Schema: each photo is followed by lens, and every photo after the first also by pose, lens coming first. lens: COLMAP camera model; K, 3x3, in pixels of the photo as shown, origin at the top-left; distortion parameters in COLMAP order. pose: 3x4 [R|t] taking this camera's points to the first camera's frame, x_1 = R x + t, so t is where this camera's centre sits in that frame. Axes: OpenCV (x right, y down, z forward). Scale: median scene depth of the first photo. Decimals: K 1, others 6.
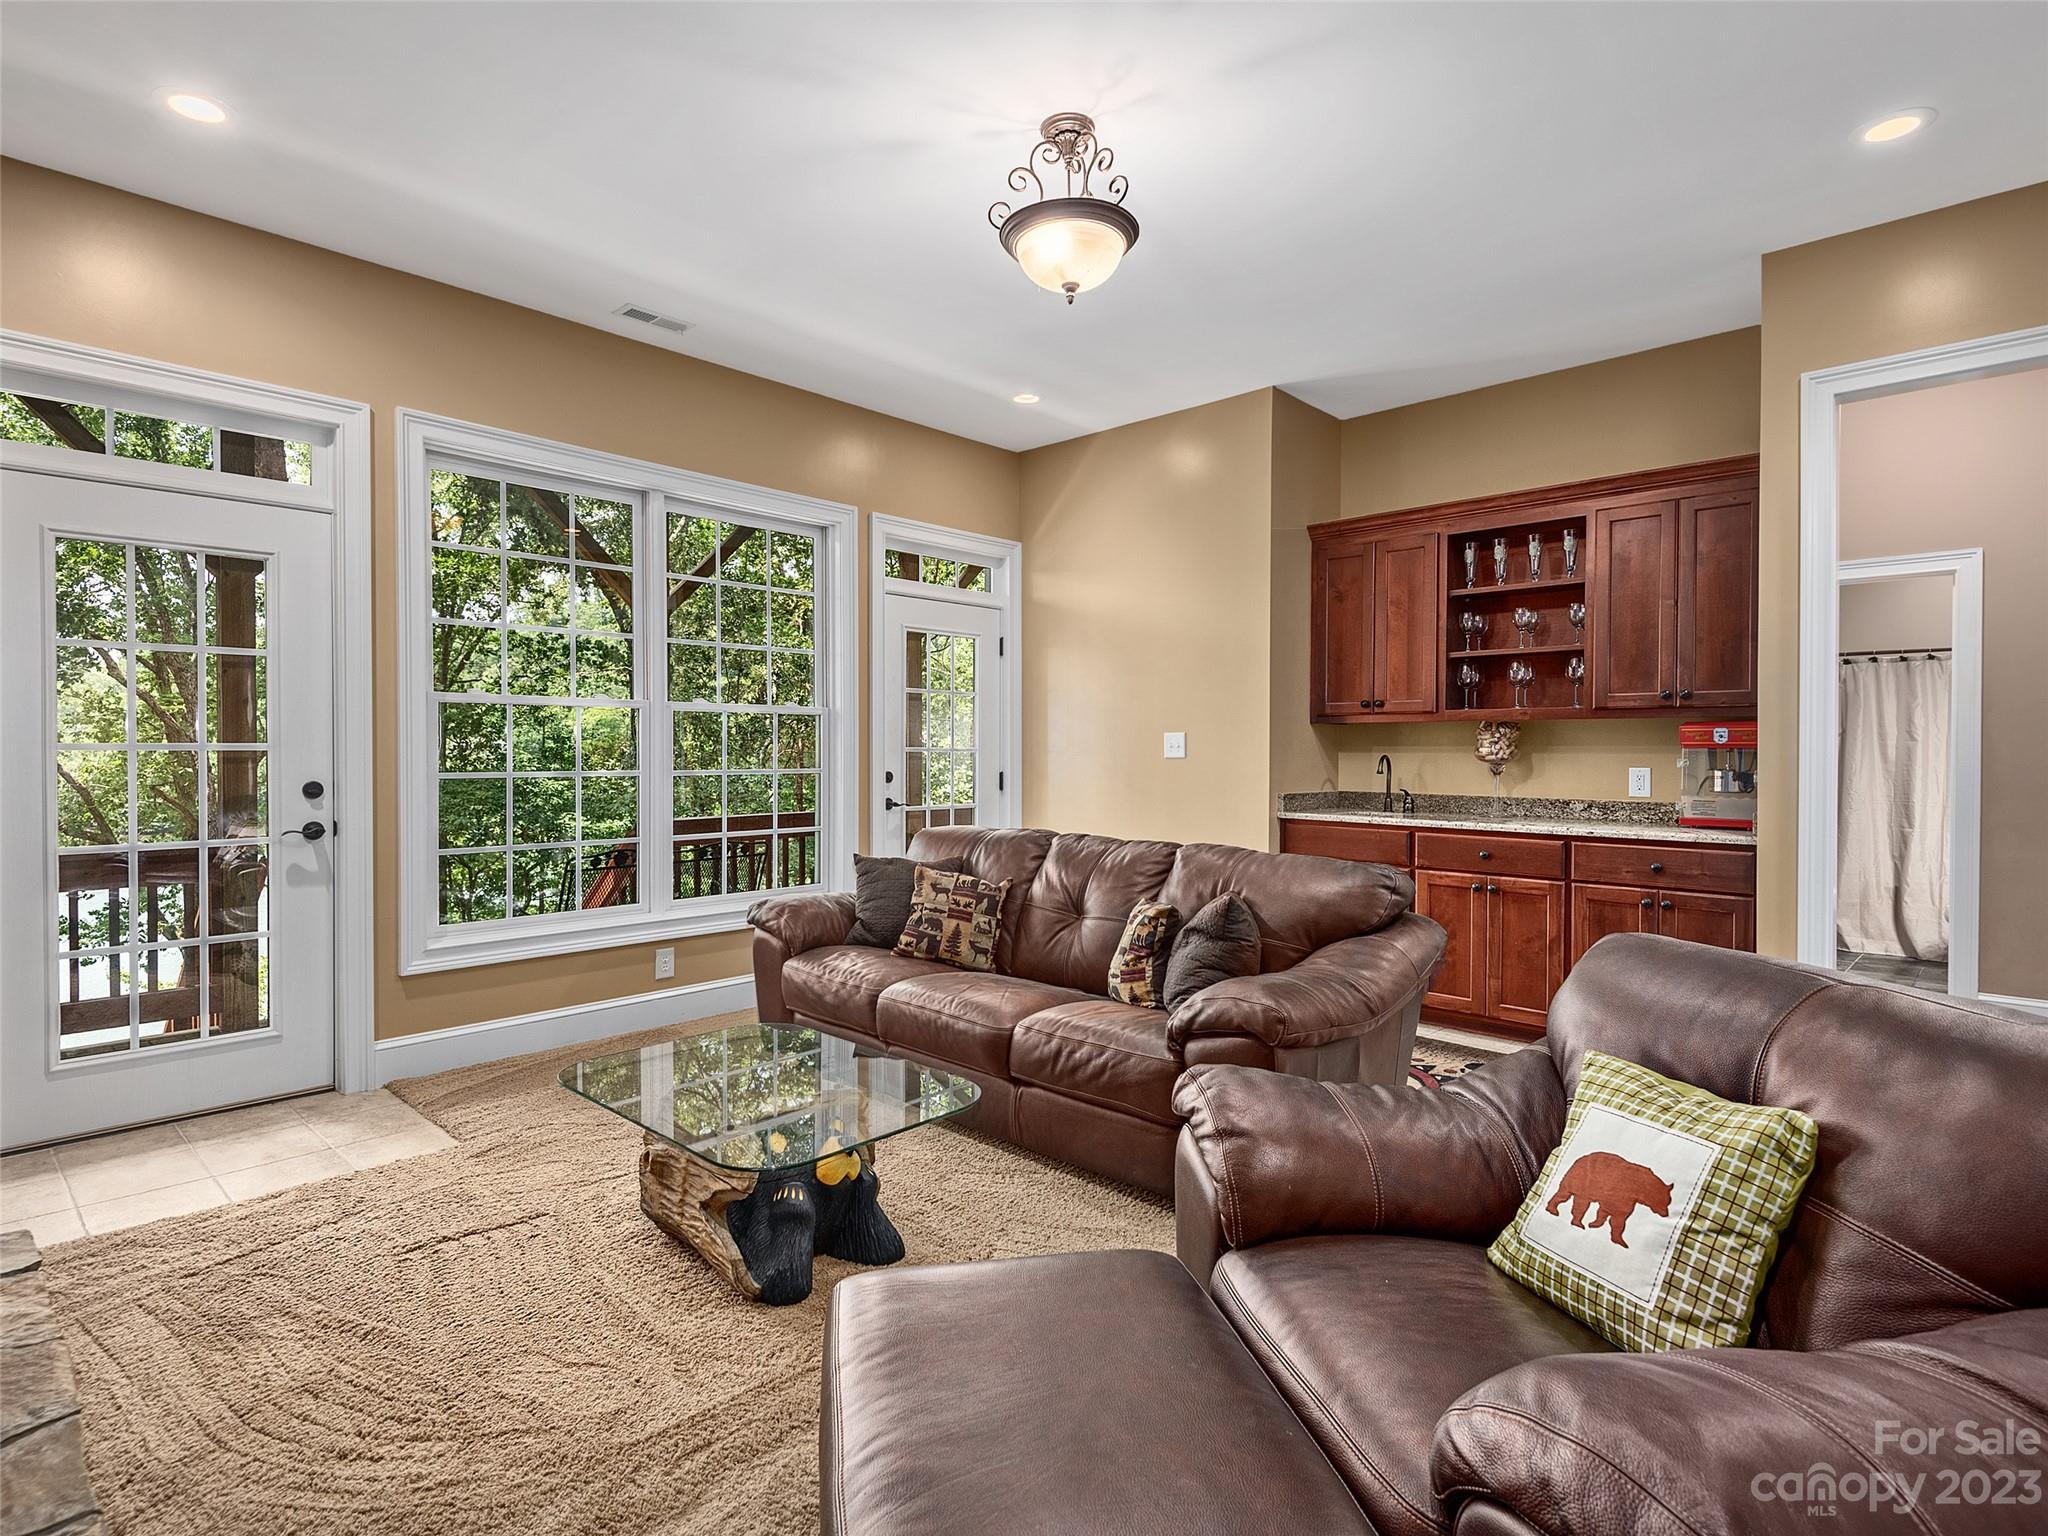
lens RADIAL K [[1058.0, 0, 1013.6], [0, 1058.0, 761.1], [0, 0, 1]] dist [0.002878, -0.001522]
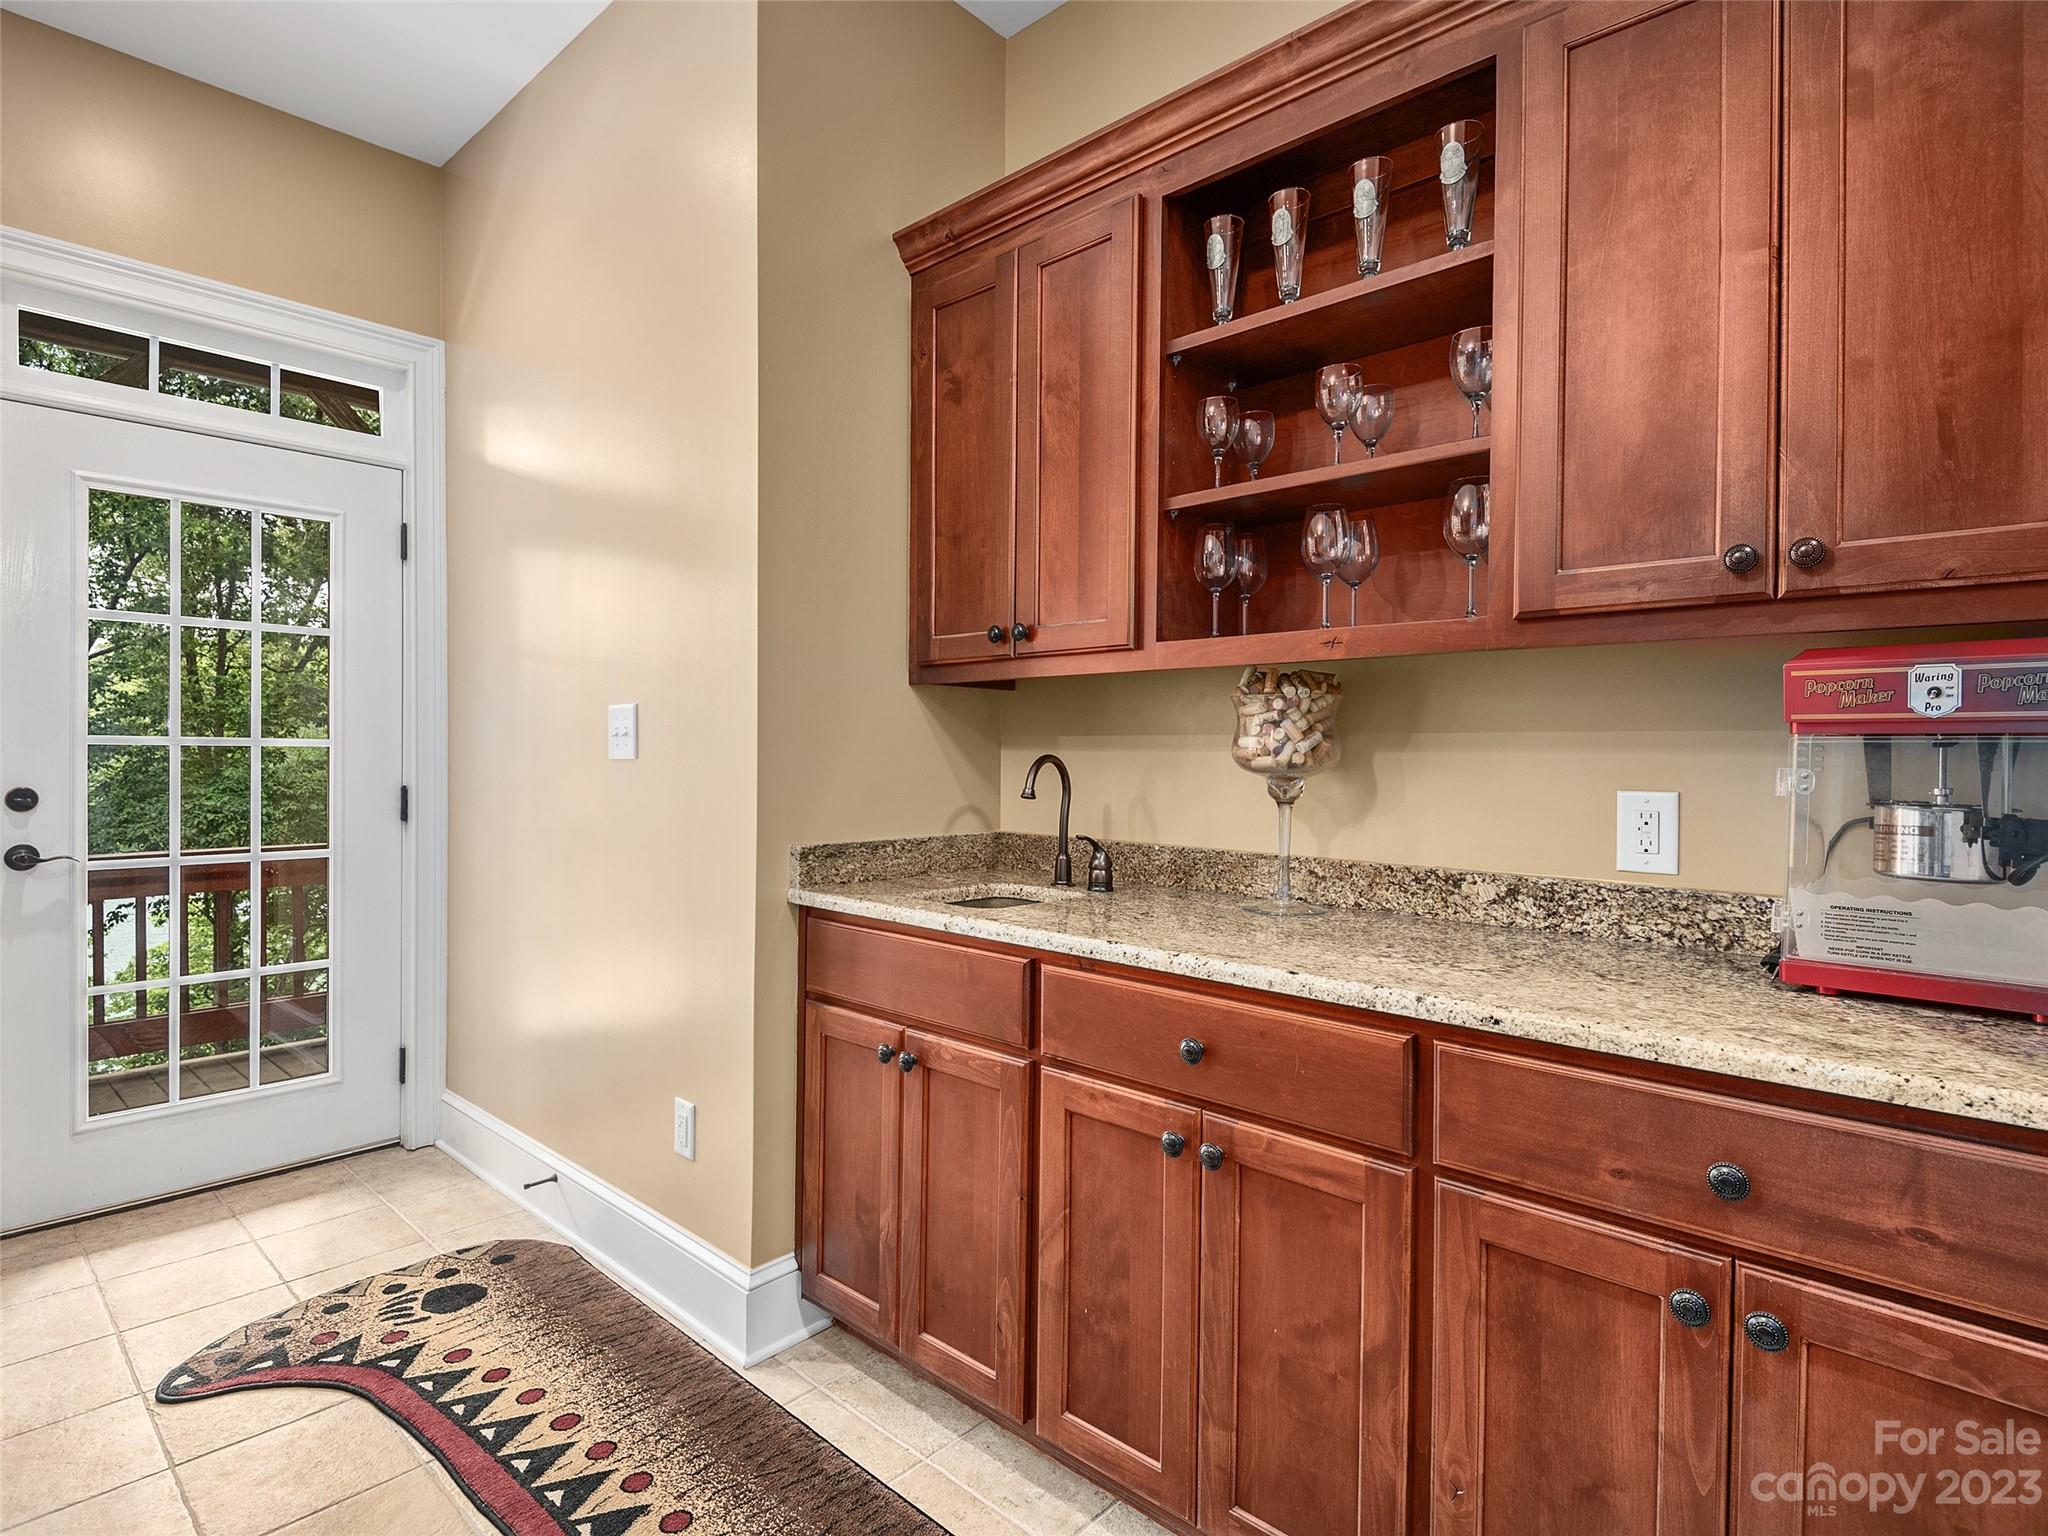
lens RADIAL K [[1058.0, 0, 1013.6], [0, 1058.0, 761.1], [0, 0, 1]] dist [0.002878, -0.001522]
pose [[0.999817, 0.003467, 0.018808, 0.359514], [-0.003439, 0.999993, -0.001512, -0.002697], [-0.018813, 0.001447, 0.999822, 0.627107]]
